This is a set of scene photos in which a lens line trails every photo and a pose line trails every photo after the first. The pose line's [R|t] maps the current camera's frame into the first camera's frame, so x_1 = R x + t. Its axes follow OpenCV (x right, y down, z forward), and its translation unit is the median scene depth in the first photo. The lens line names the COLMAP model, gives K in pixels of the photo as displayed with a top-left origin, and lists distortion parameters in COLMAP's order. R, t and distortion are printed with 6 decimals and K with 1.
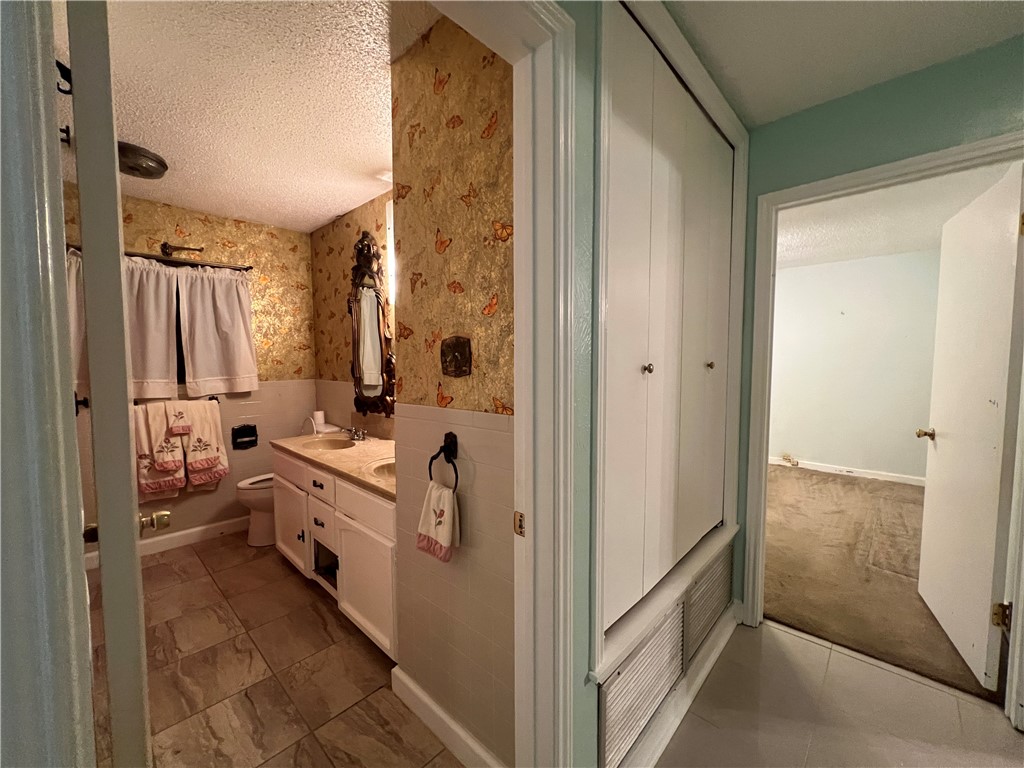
lens RADIAL K [[408.0, 0, 512.0], [0, 408.0, 384.0], [0, 0, 1]] dist [-0.000376, -0.000108]
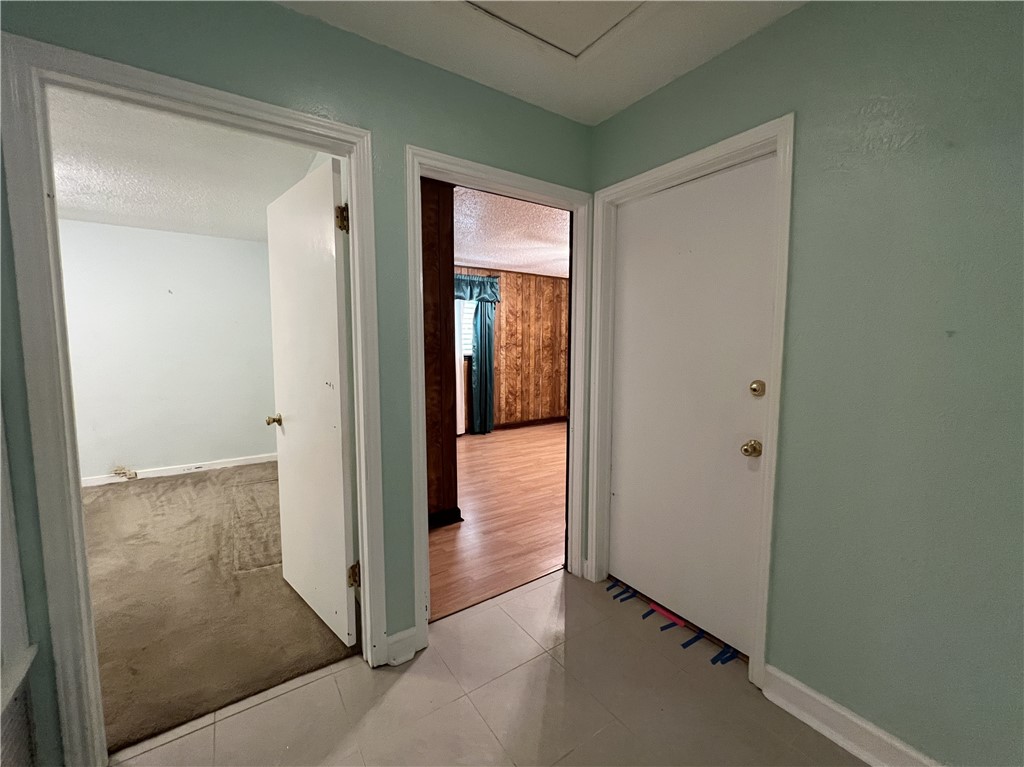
lens RADIAL K [[419.7, 0, 512.9], [0, 419.7, 381.8], [0, 0, 1]] dist [-0.000625, -0.000049]
pose [[0.209456, -0.083894, 0.974212, 0.165069], [0.058234, 0.995614, 0.073217, -0.011729], [-0.976083, 0.041396, 0.213423, 0.229547]]
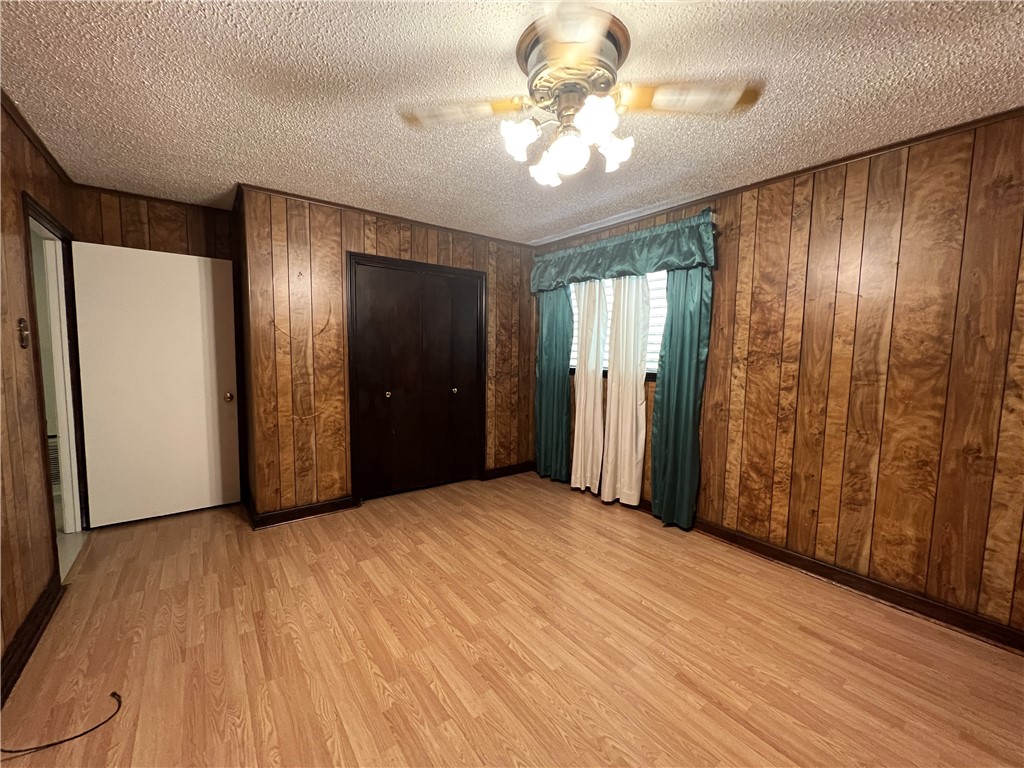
lens RADIAL K [[409.1, 0, 510.0], [0, 409.1, 382.9], [0, 0, 1]] dist [-0.000844, 0.000227]
pose [[0.986787, 0.028901, -0.159425, 2.583724], [-0.025199, 0.999365, 0.025195, 0.013006], [0.160052, -0.020845, 0.986889, -0.477960]]
